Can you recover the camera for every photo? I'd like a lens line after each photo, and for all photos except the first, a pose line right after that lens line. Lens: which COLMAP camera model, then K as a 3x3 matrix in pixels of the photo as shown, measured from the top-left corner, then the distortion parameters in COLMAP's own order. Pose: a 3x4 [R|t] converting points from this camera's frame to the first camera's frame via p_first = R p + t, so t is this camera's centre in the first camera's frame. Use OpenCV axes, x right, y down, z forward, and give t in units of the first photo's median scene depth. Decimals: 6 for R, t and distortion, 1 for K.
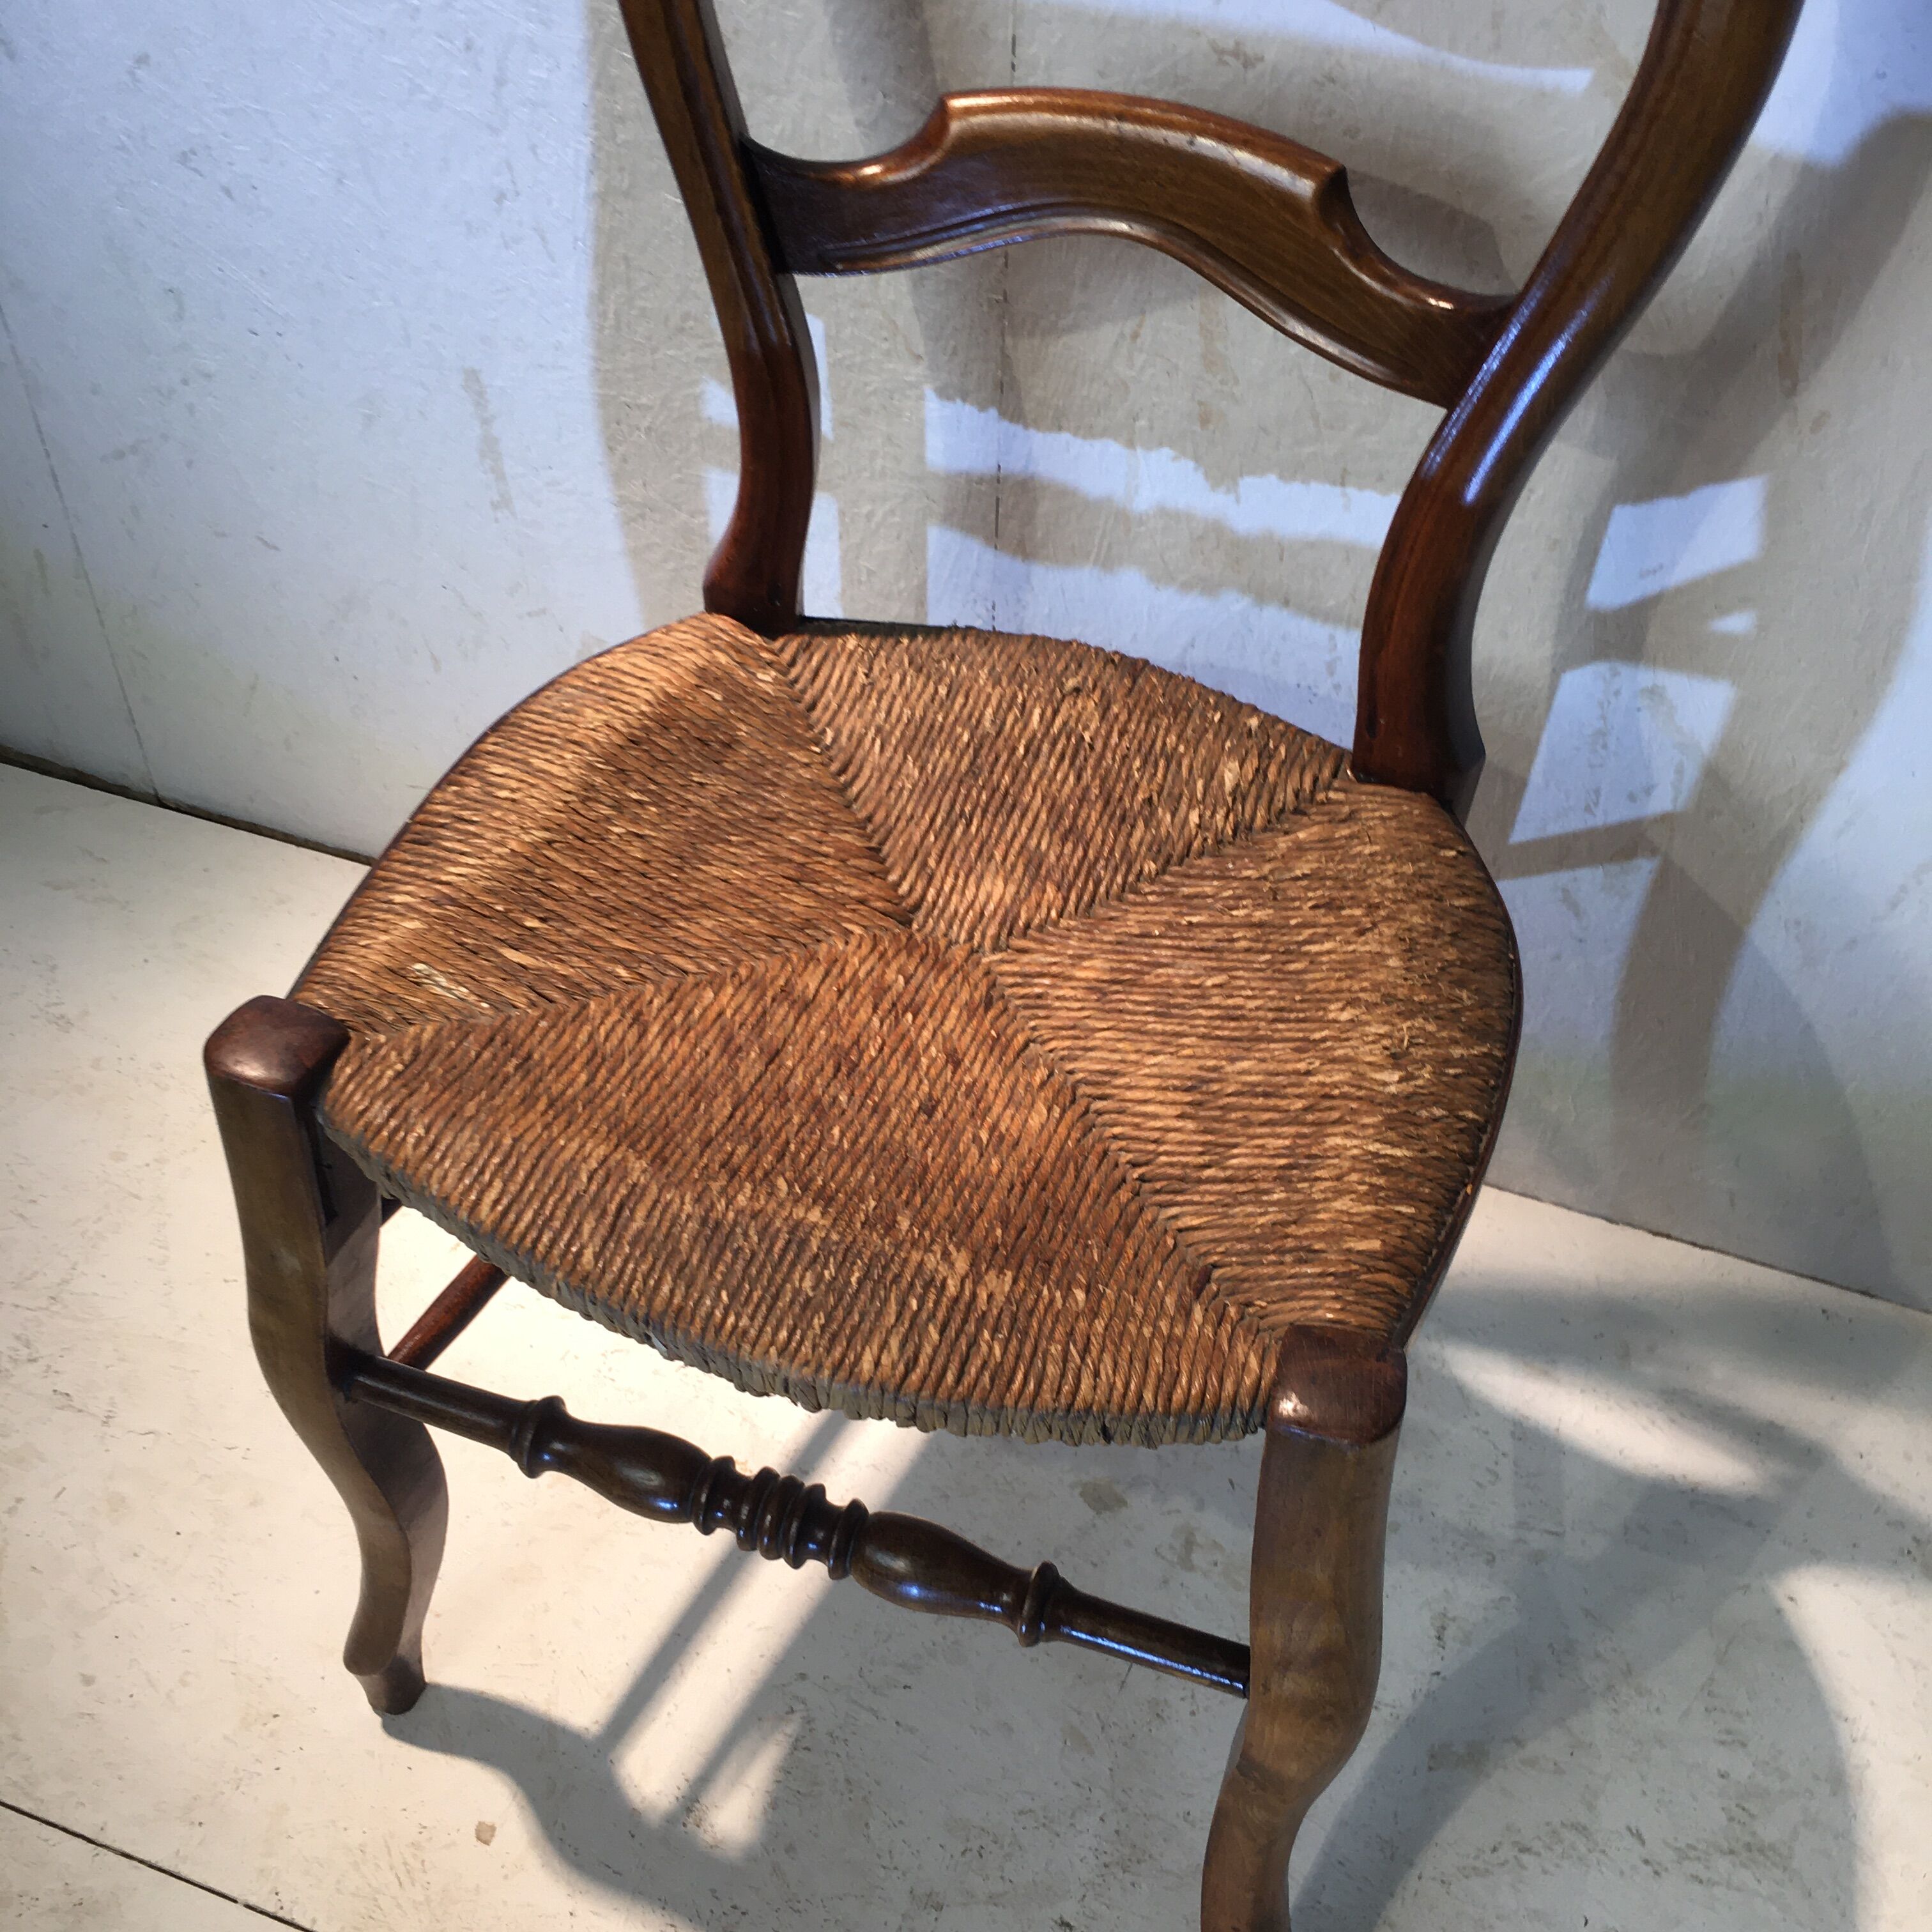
lens RADIAL K [[2240.8, 0, 952.2], [0, 2240.8, 965.8], [0, 0, 1]] dist [0.016300, 0.000000]
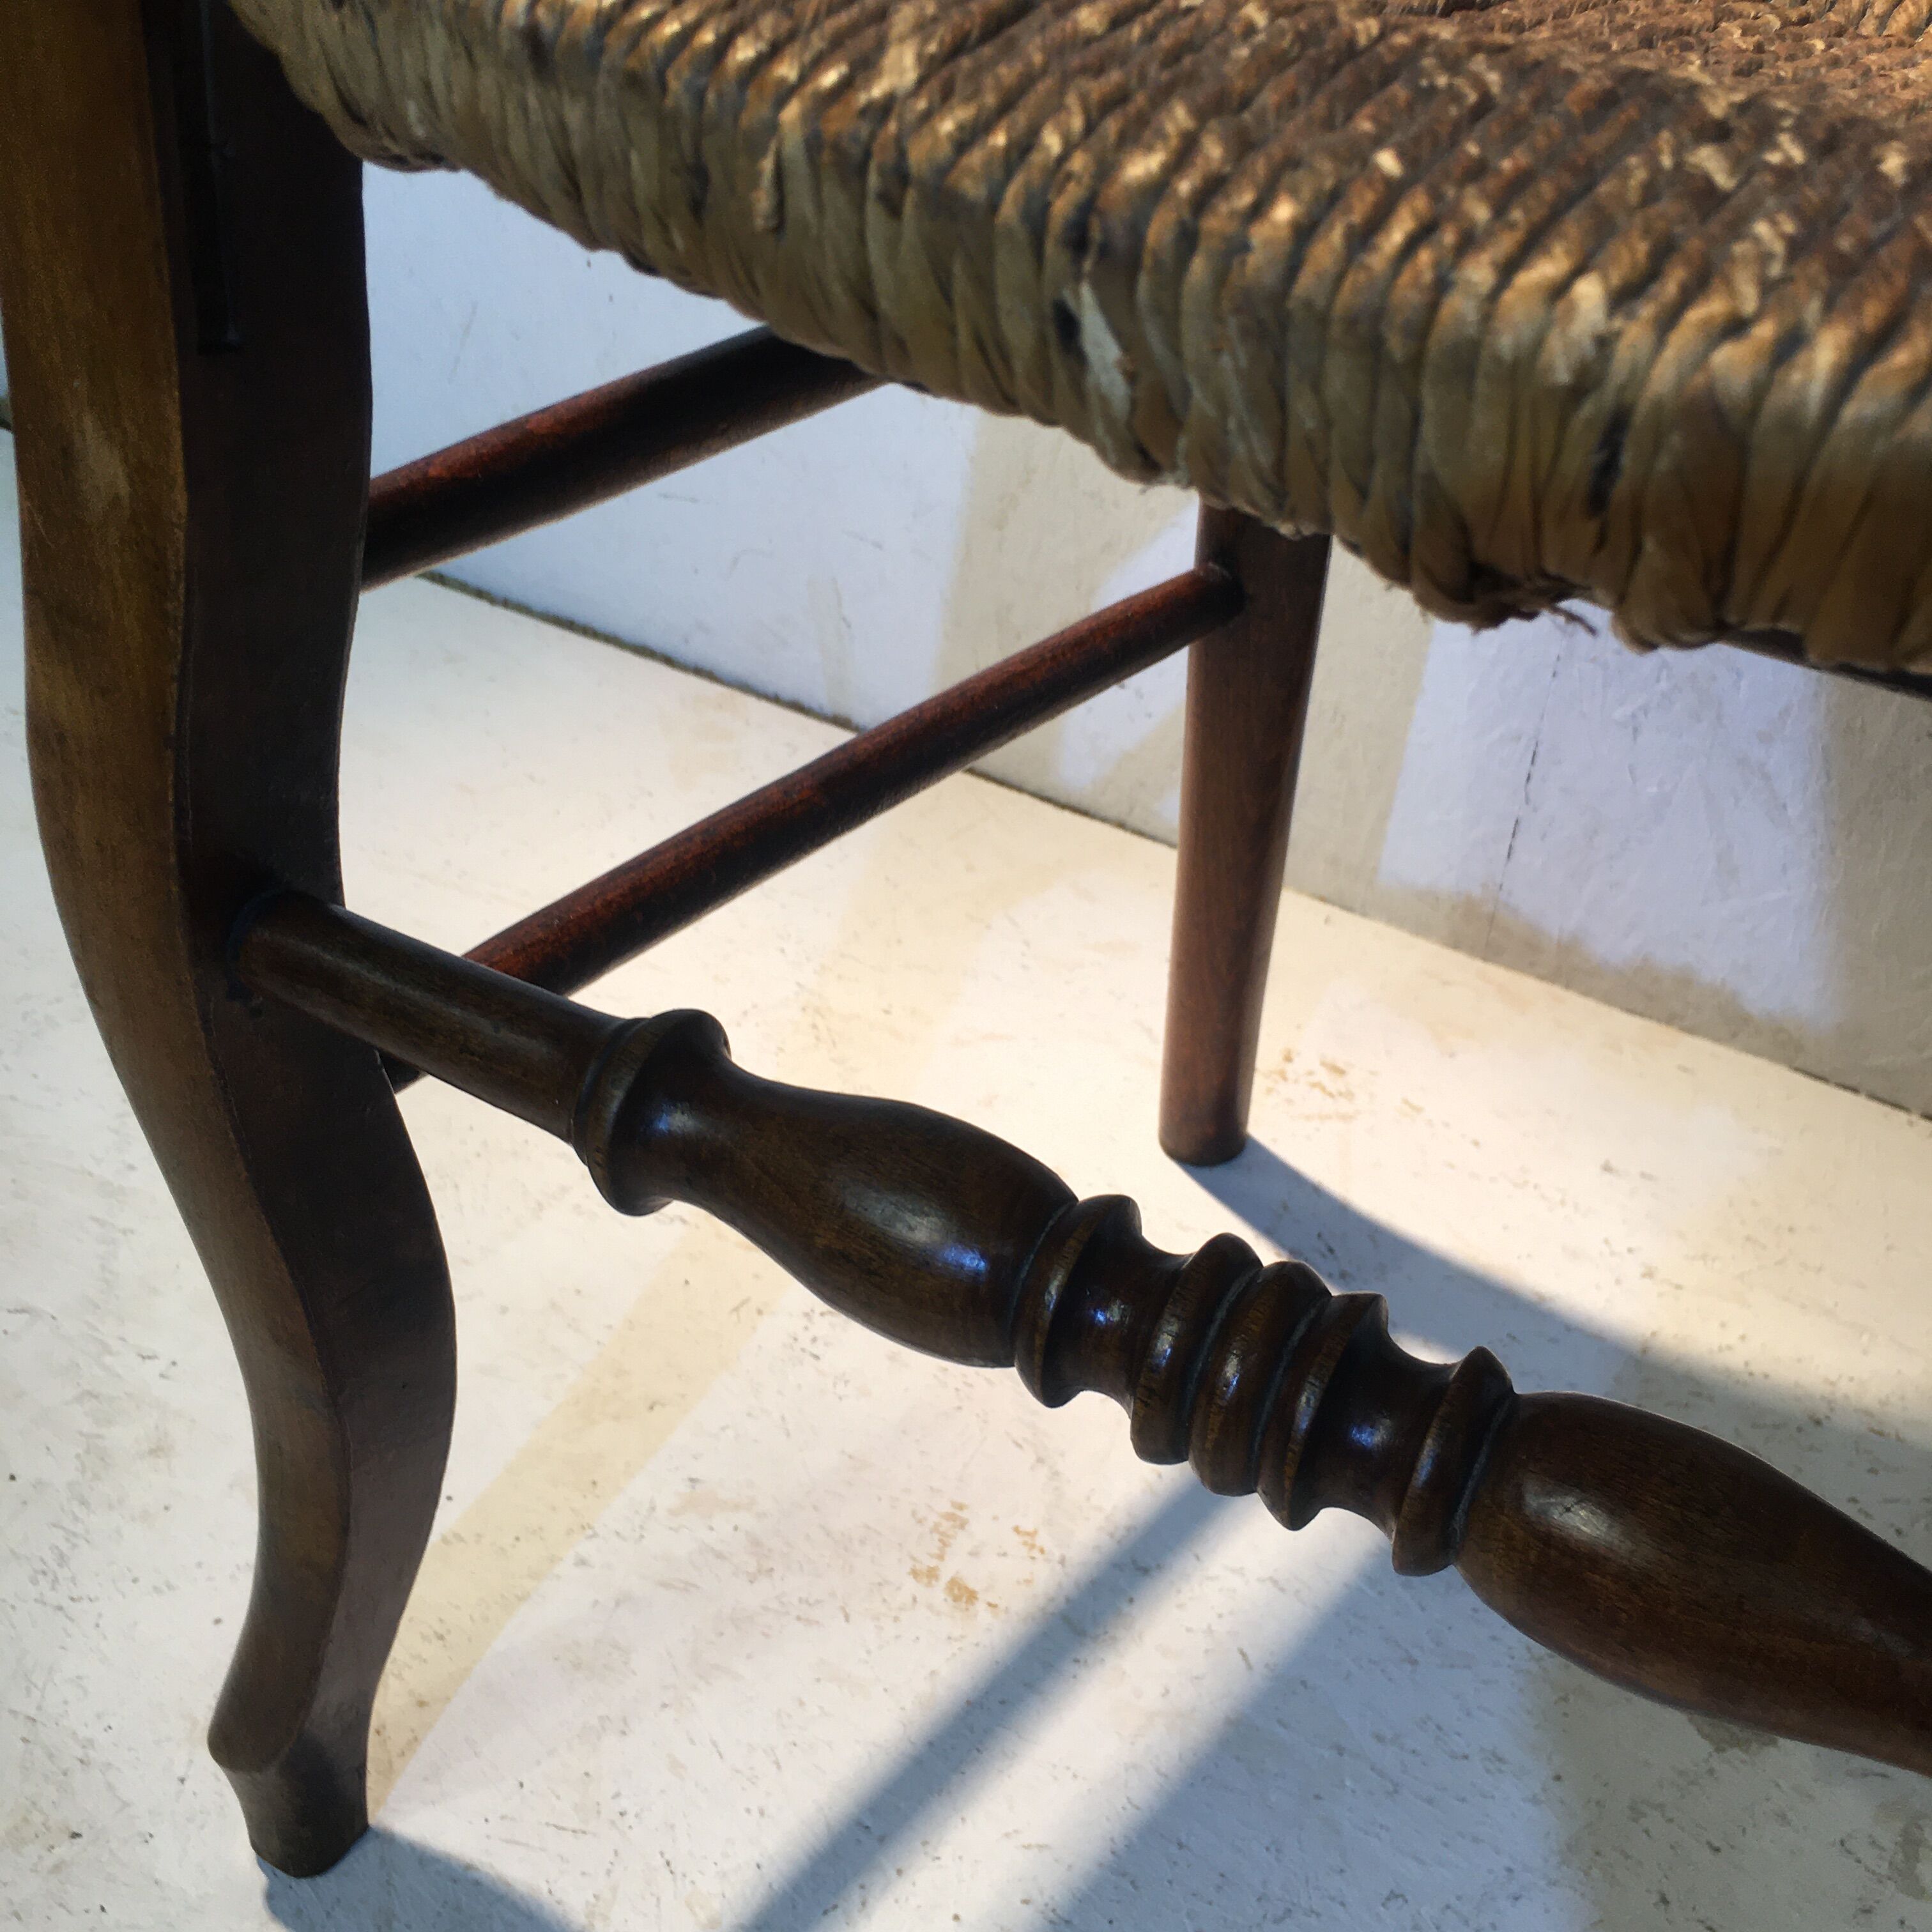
lens RADIAL K [[2240.8, 0, 934.9], [0, 2240.8, 944.4], [0, 0, 1]] dist [0.016300, 0.000000]
pose [[0.981388, 0.138285, -0.133248, -0.068555], [-0.158977, 0.974266, -0.159786, 0.186648], [0.107723, 0.177995, 0.978117, 0.482913]]
